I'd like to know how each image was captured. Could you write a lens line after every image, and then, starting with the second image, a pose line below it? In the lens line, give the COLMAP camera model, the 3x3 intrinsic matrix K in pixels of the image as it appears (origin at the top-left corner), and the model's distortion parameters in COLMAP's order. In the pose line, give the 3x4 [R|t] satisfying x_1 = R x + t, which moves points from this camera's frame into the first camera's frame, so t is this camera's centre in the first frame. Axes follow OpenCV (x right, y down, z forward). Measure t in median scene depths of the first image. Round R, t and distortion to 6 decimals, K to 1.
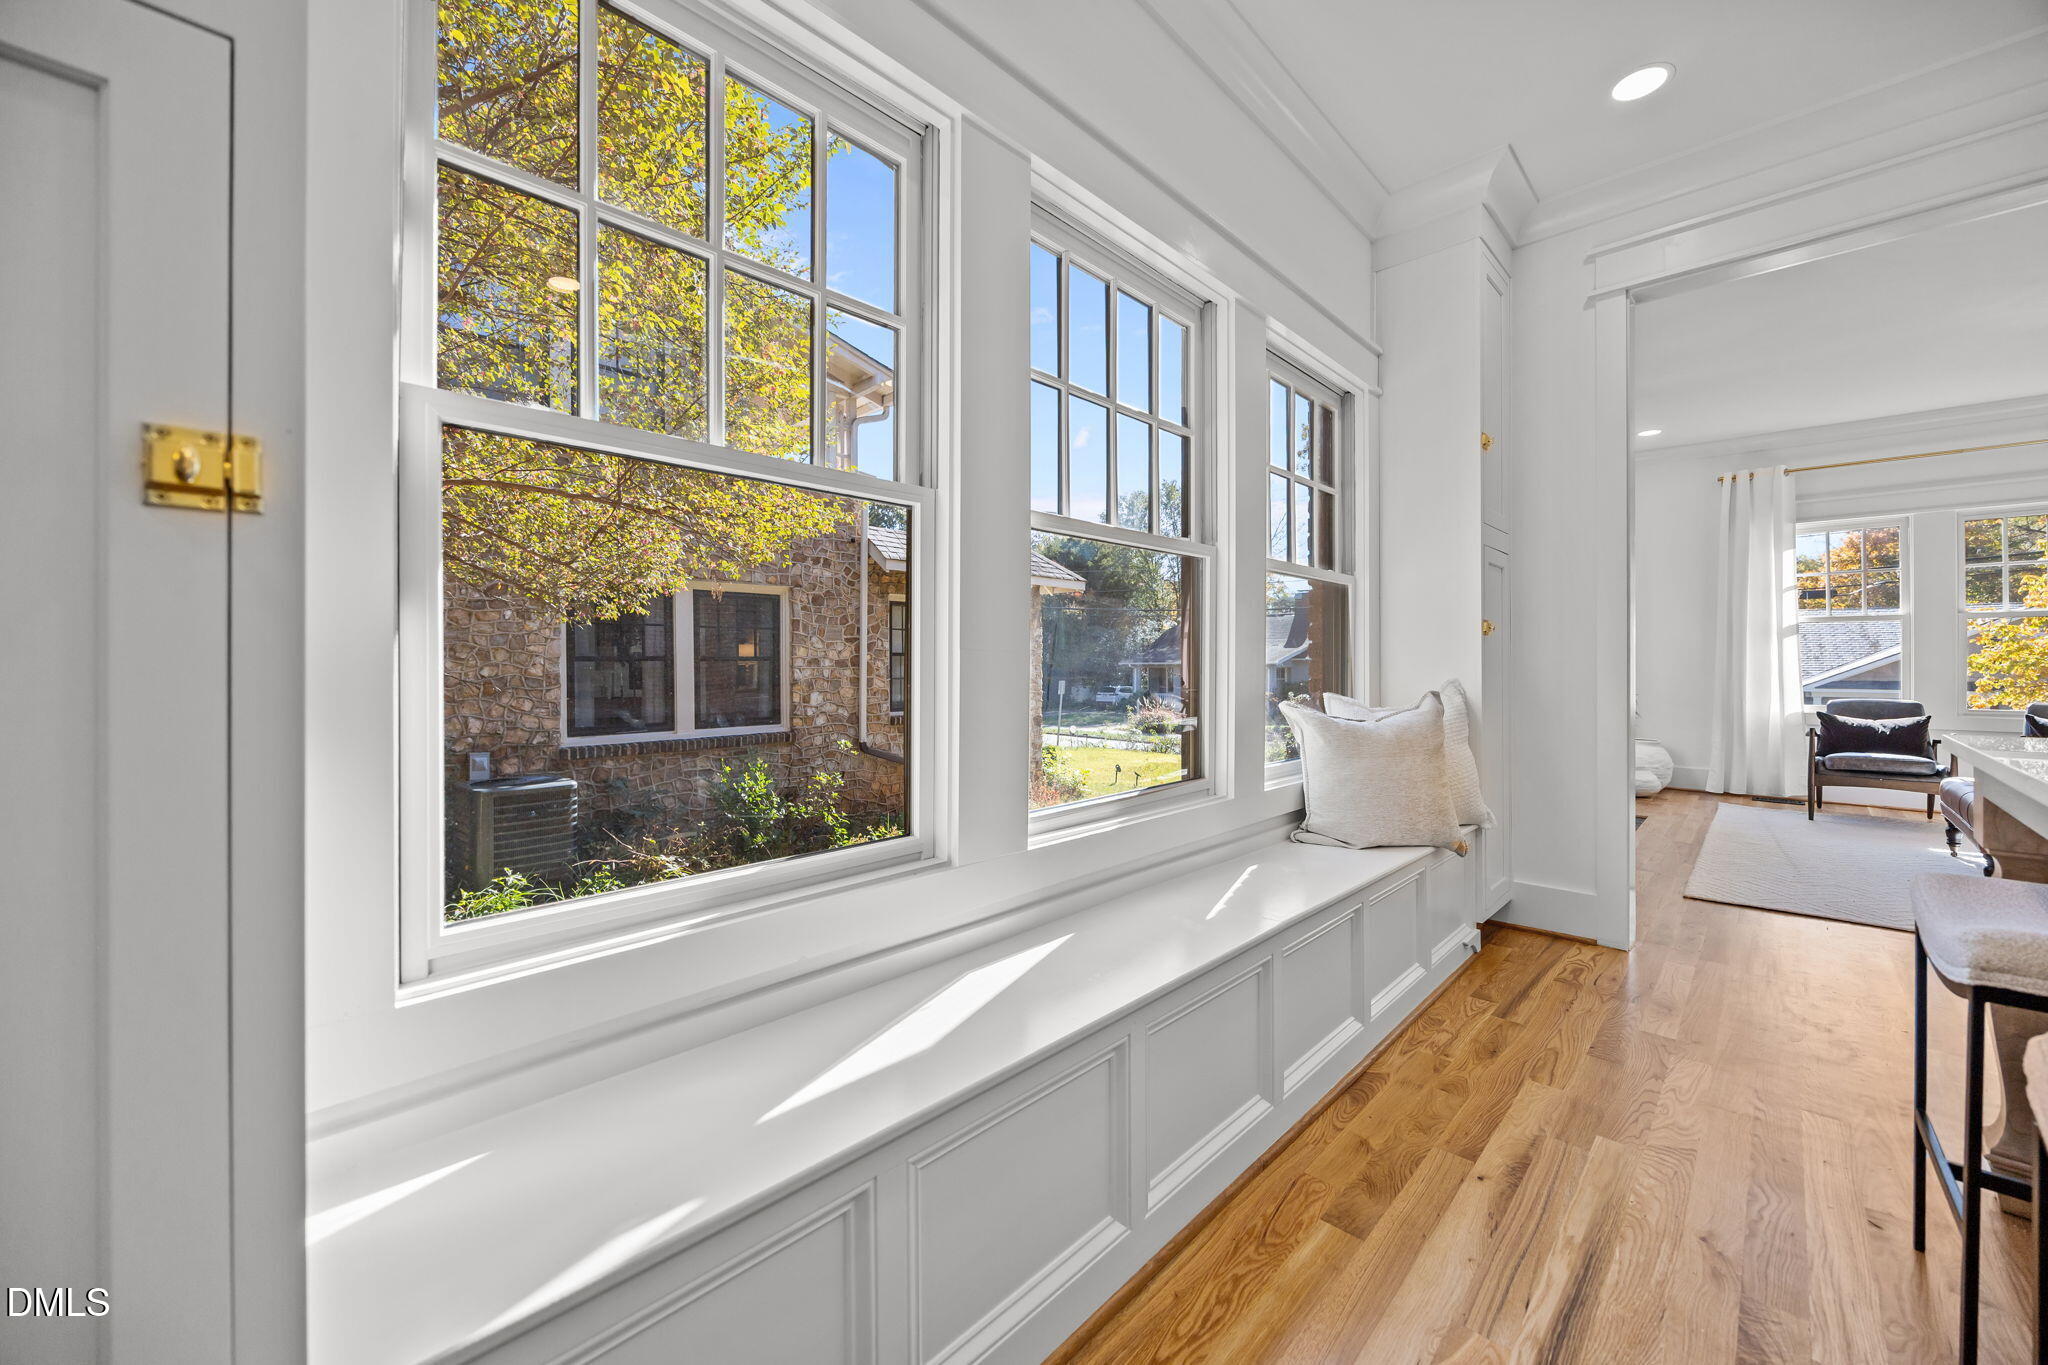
lens RADIAL K [[782.0, 0, 1018.1], [0, 782.0, 669.0], [0, 0, 1]] dist [-0.002210, 0.000667]
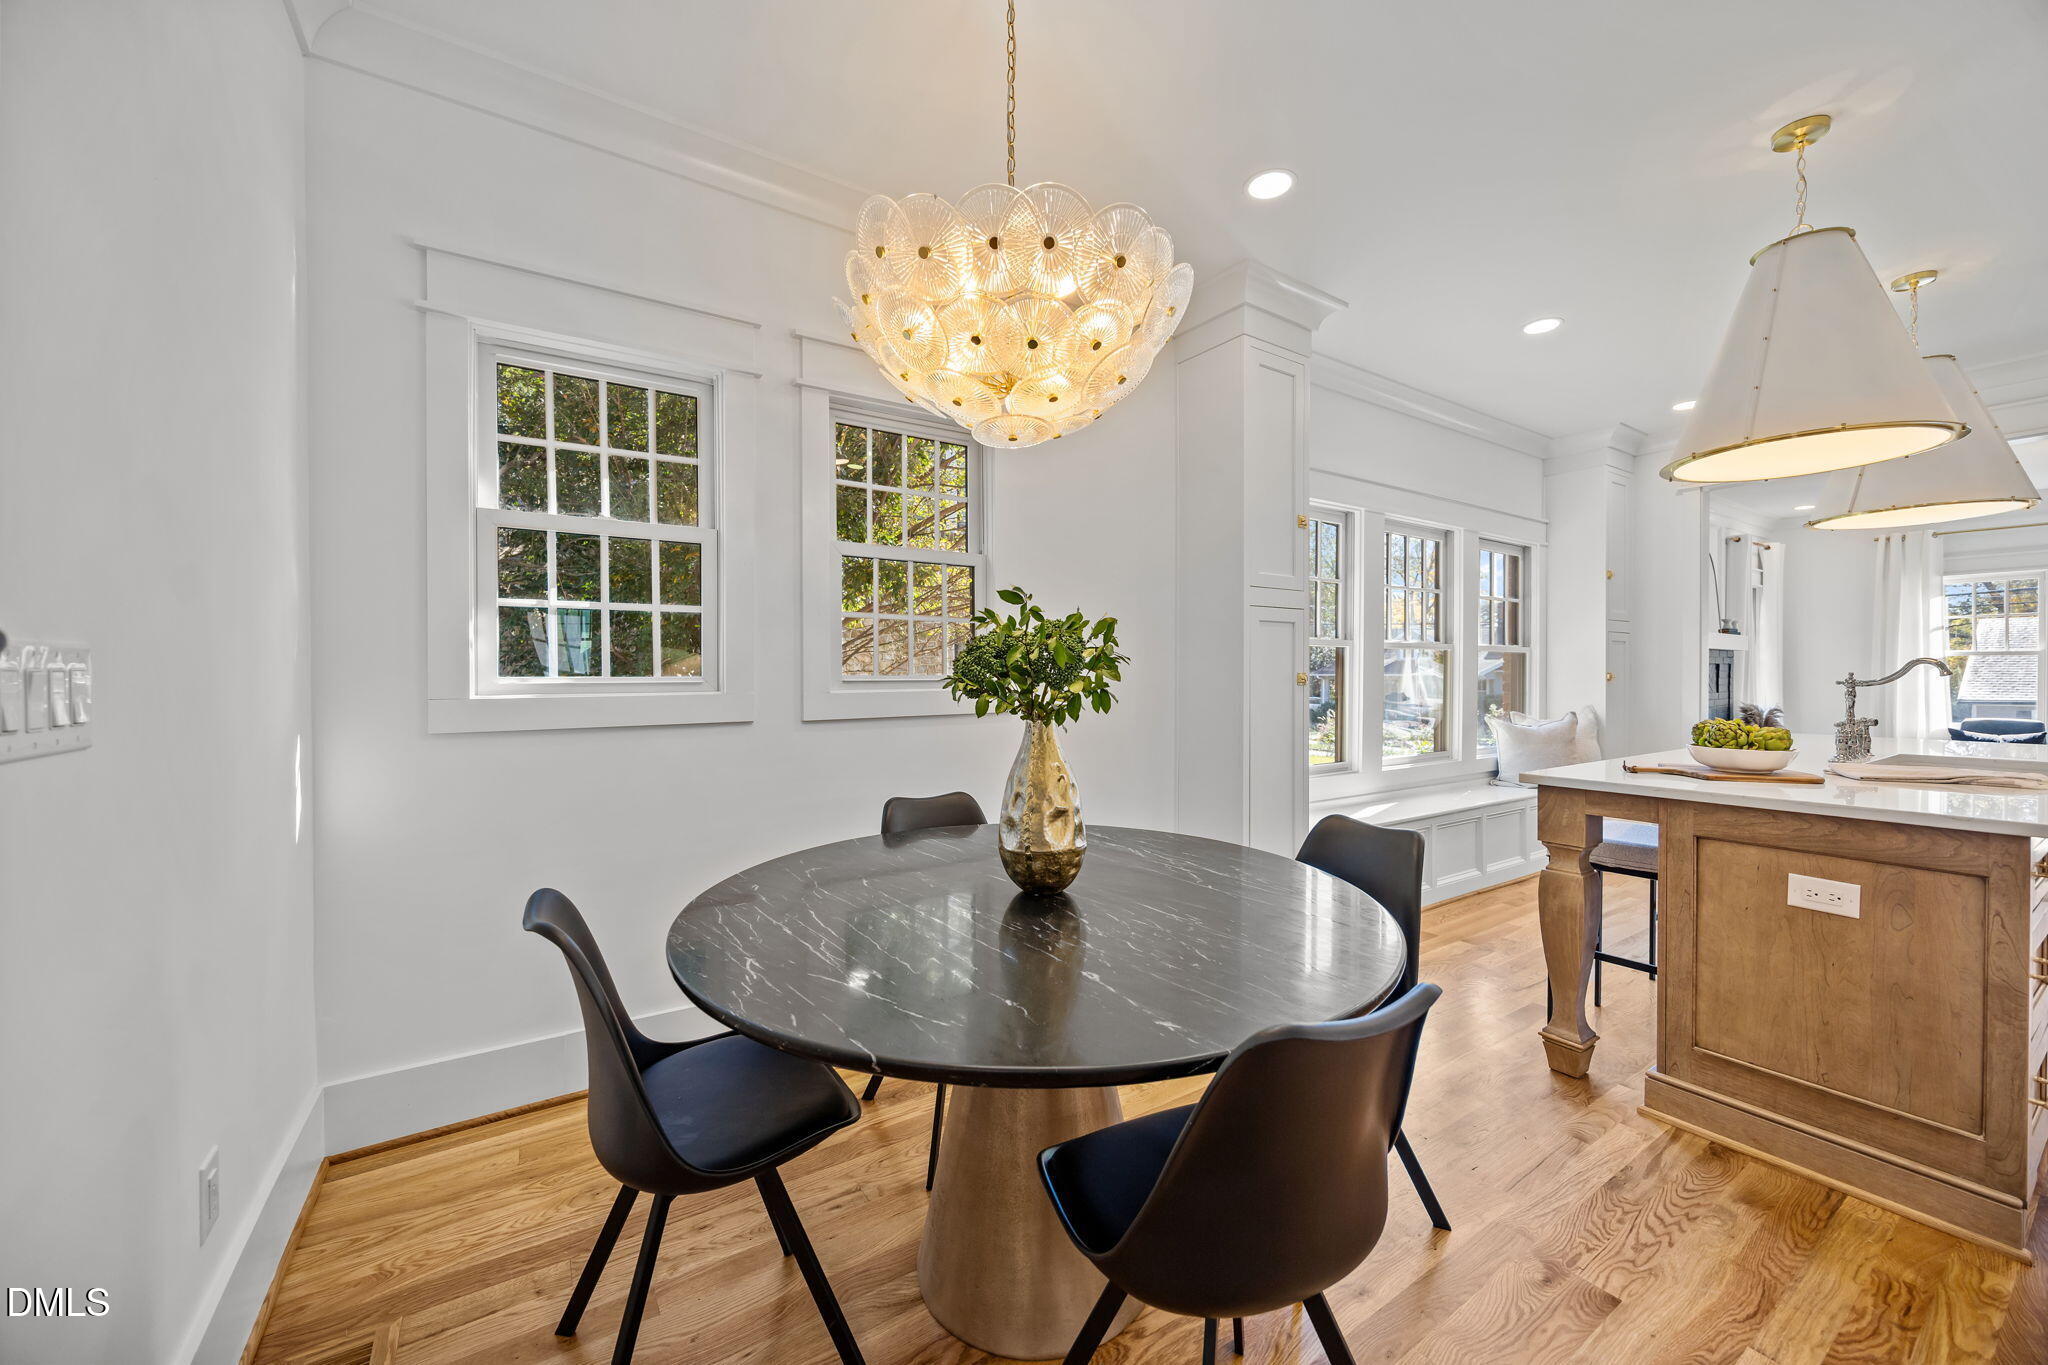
lens RADIAL K [[782.0, 0, 1022.5], [0, 782.0, 683.9], [0, 0, 1]] dist [-0.002210, 0.000667]
pose [[0.978399, 0.002477, -0.206713, -0.175509], [-0.000821, 0.999967, 0.008094, -0.024274], [0.206726, -0.007749, 0.978368, -0.513192]]
